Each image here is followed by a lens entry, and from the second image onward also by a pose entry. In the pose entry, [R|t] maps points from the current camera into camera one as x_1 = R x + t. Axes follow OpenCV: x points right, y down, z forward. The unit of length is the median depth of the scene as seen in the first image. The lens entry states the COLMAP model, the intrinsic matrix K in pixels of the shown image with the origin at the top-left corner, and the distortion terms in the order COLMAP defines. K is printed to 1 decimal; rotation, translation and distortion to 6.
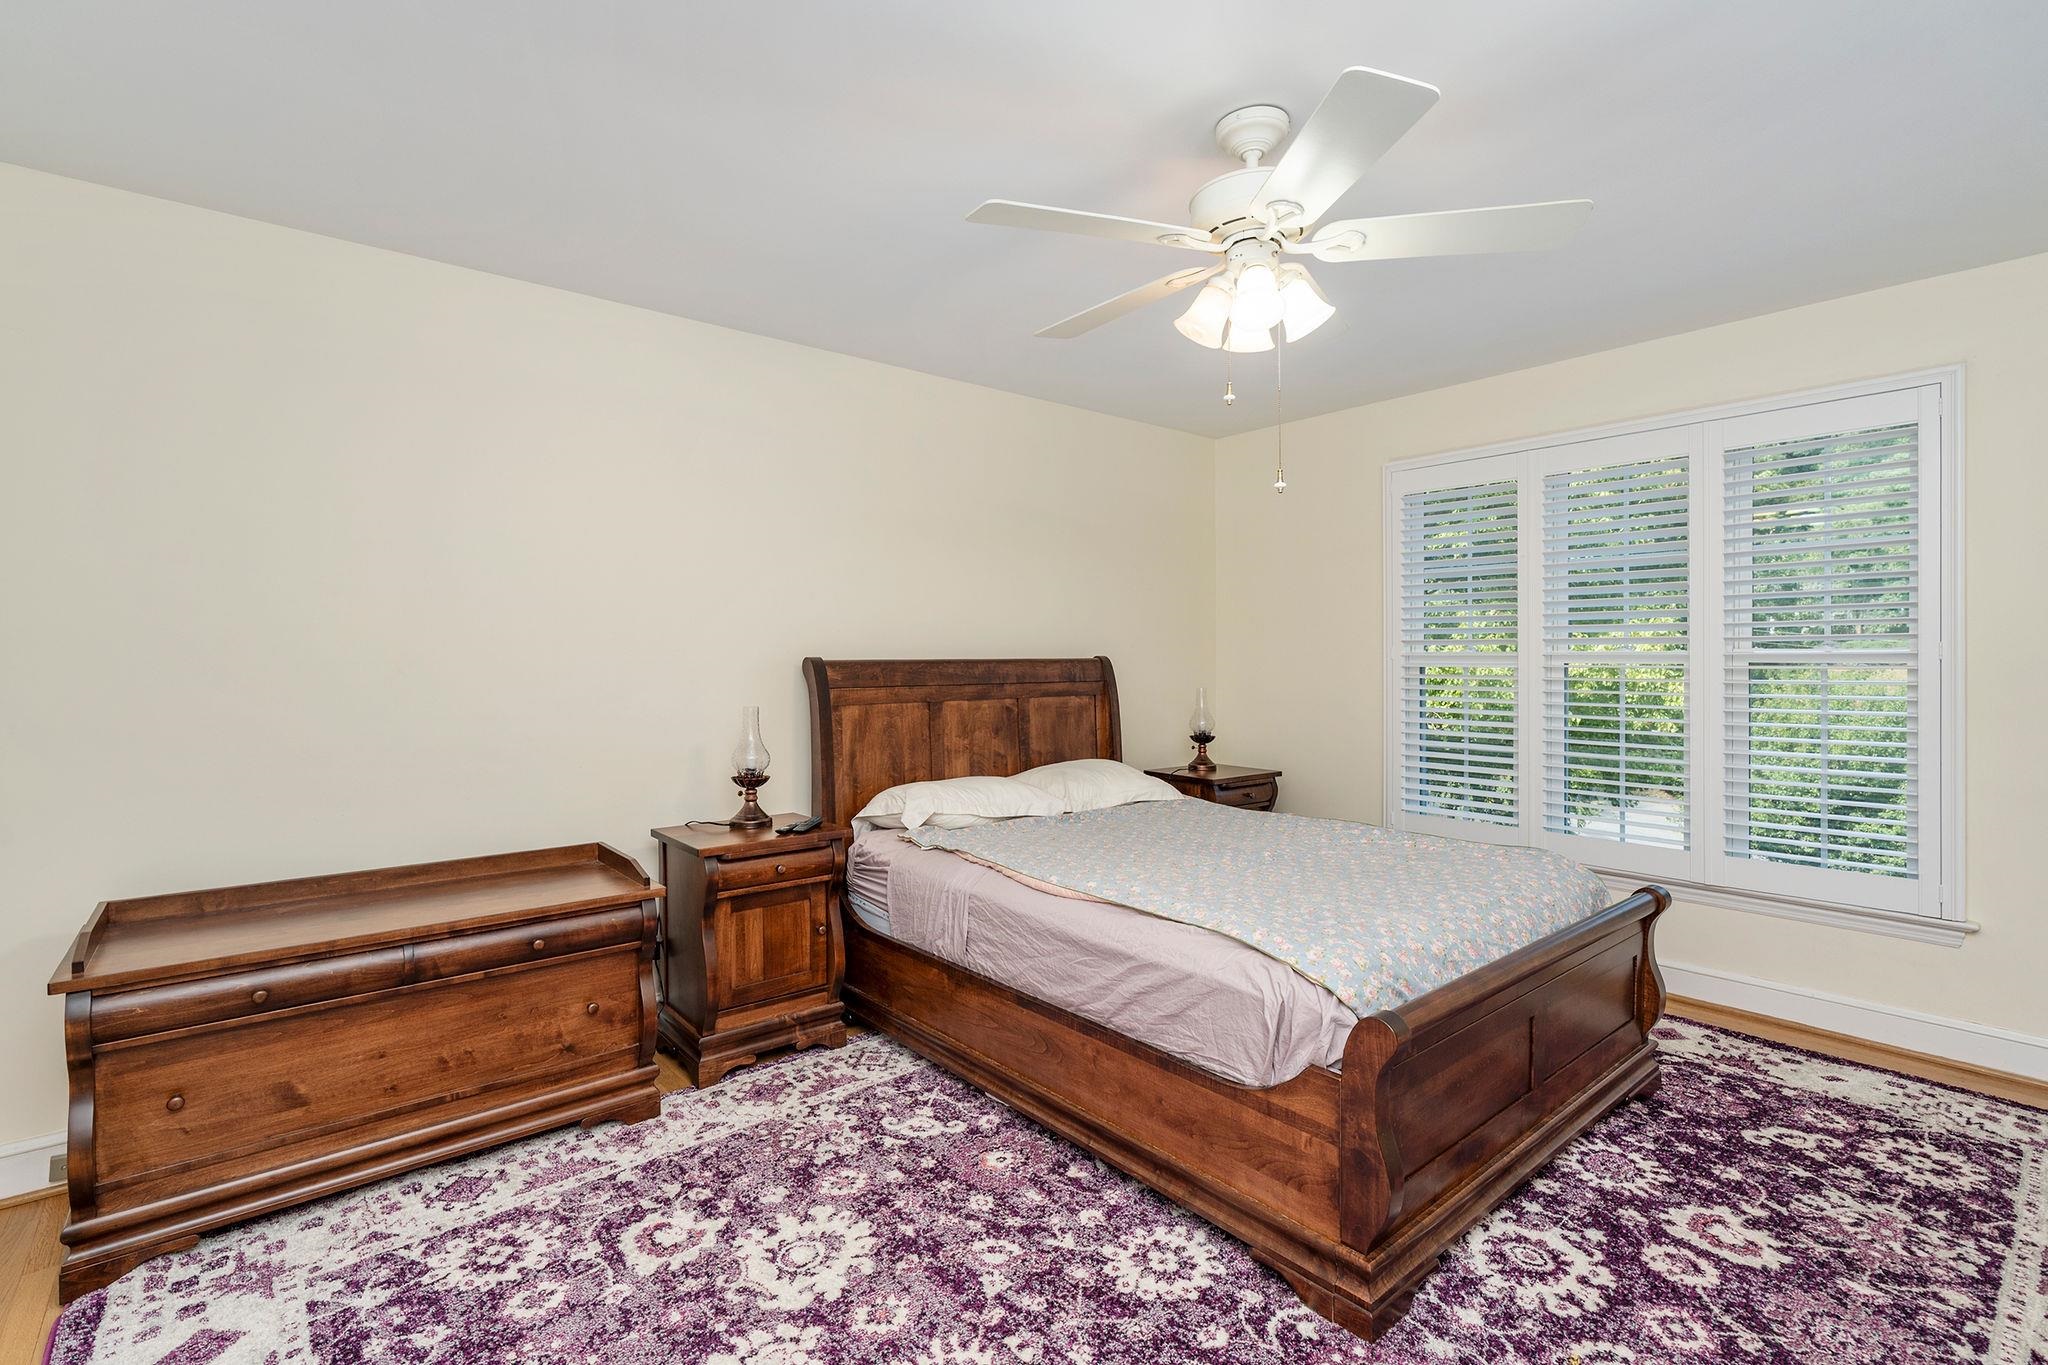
lens RADIAL K [[938.4, 0, 981.5], [0, 938.4, 660.0], [0, 0, 1]] dist [-0.011994, 0.004607]
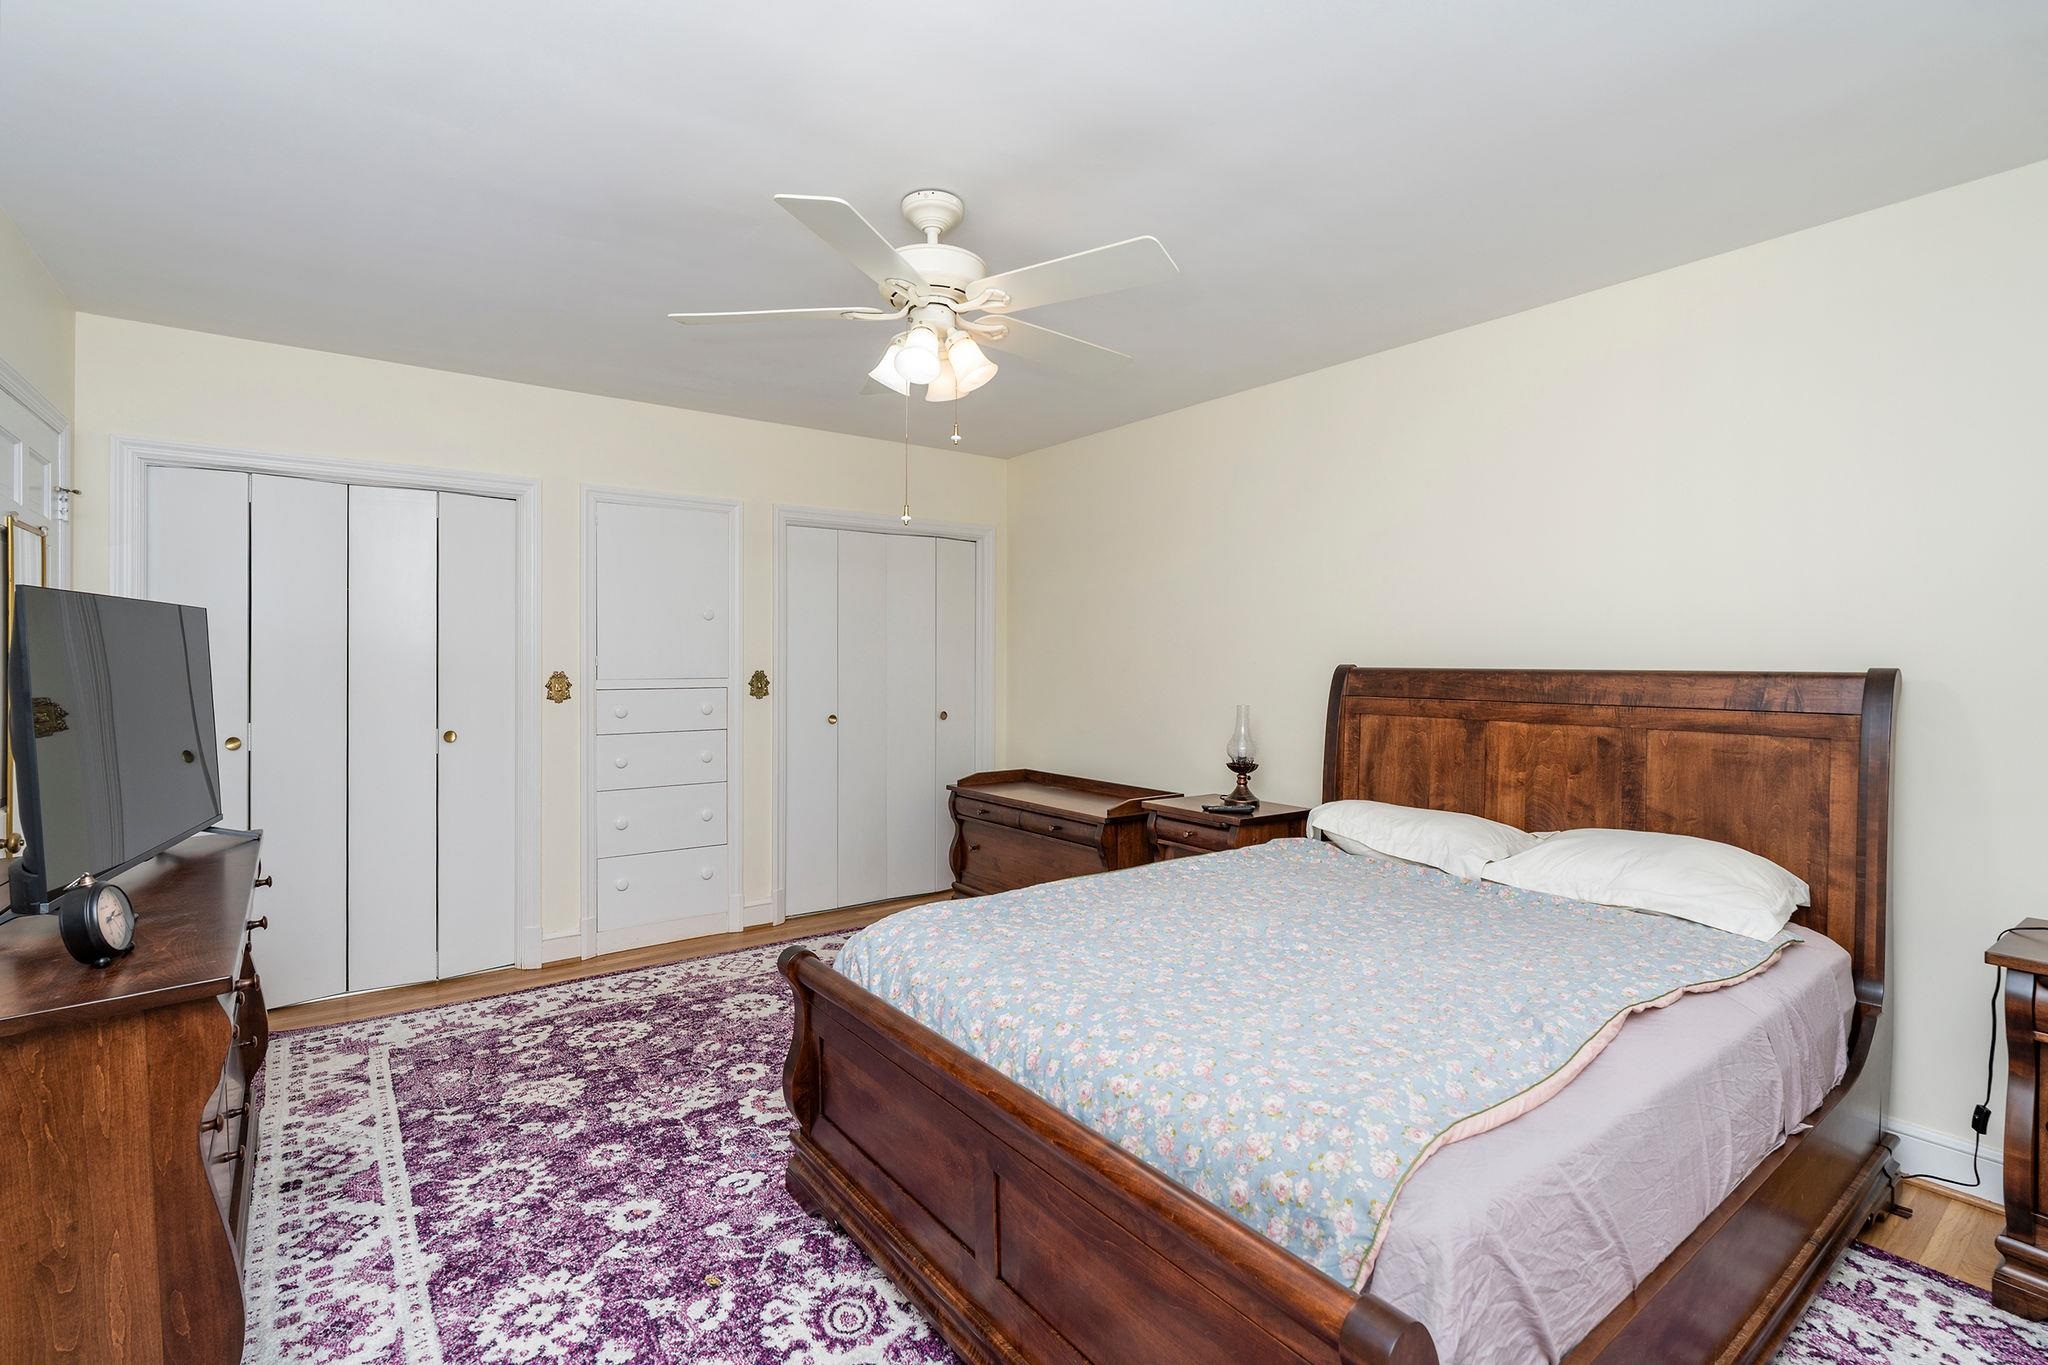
lens RADIAL K [[938.4, 0, 1032.6], [0, 938.4, 662.5], [0, 0, 1]] dist [-0.011994, 0.004607]
pose [[-0.027008, 0.005535, -0.999620, 0.906895], [-0.010044, 0.999933, 0.005808, -0.008236], [0.999585, 0.010197, -0.026950, 0.726277]]
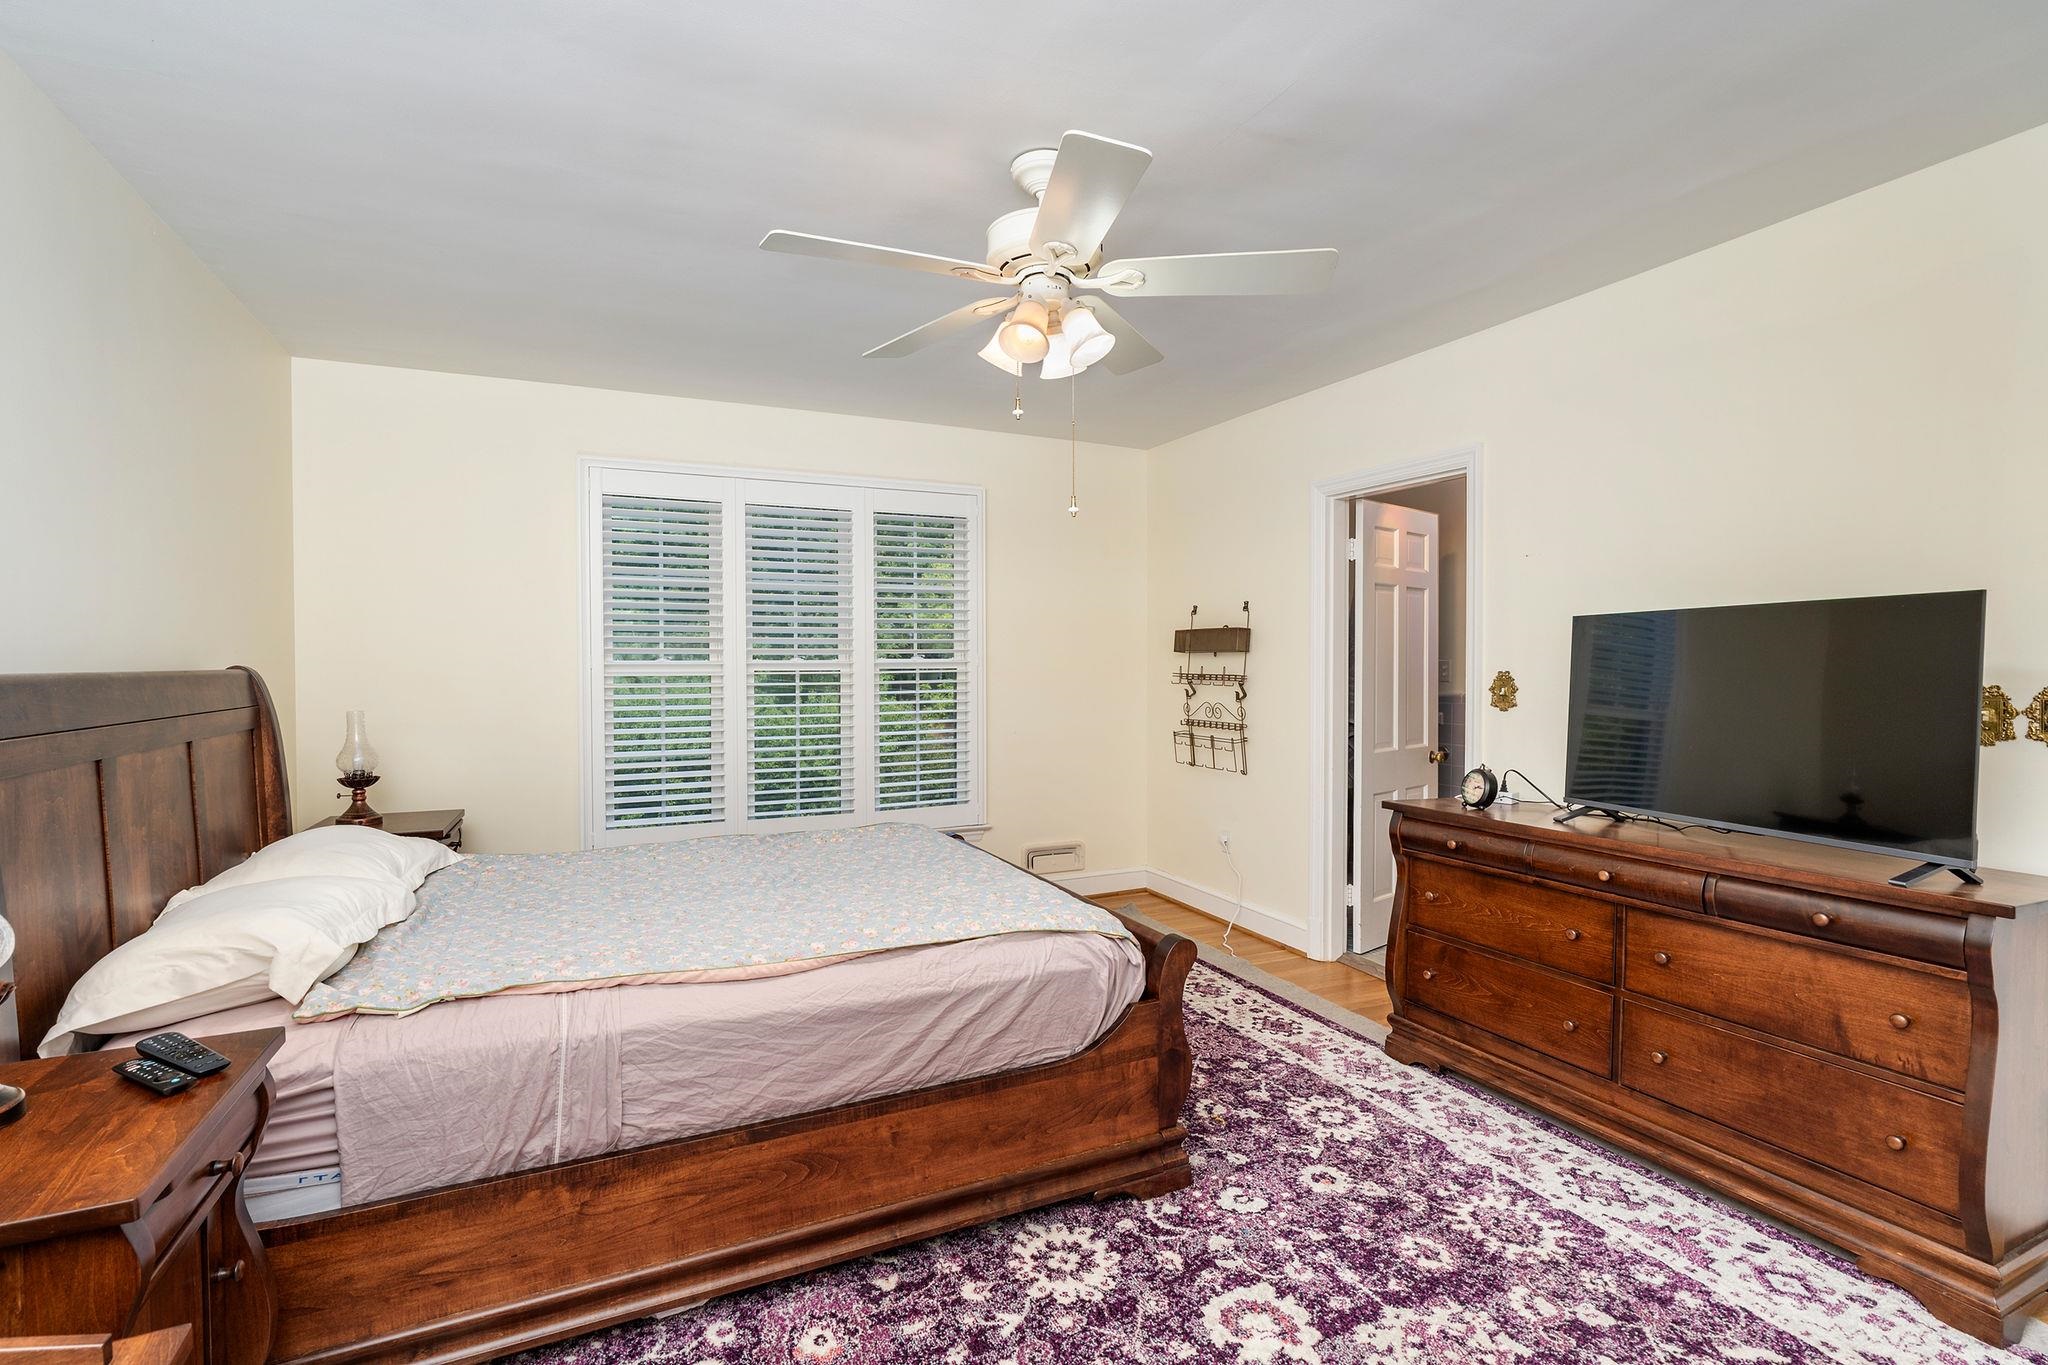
lens RADIAL K [[938.4, 0, 1022.7], [0, 938.4, 671.2], [0, 0, 1]] dist [-0.011994, 0.004607]
pose [[0.233492, -0.013061, 0.972271, -0.477861], [0.011149, 0.999880, 0.010754, -0.002978], [-0.972295, 0.008329, 0.233610, 0.485173]]
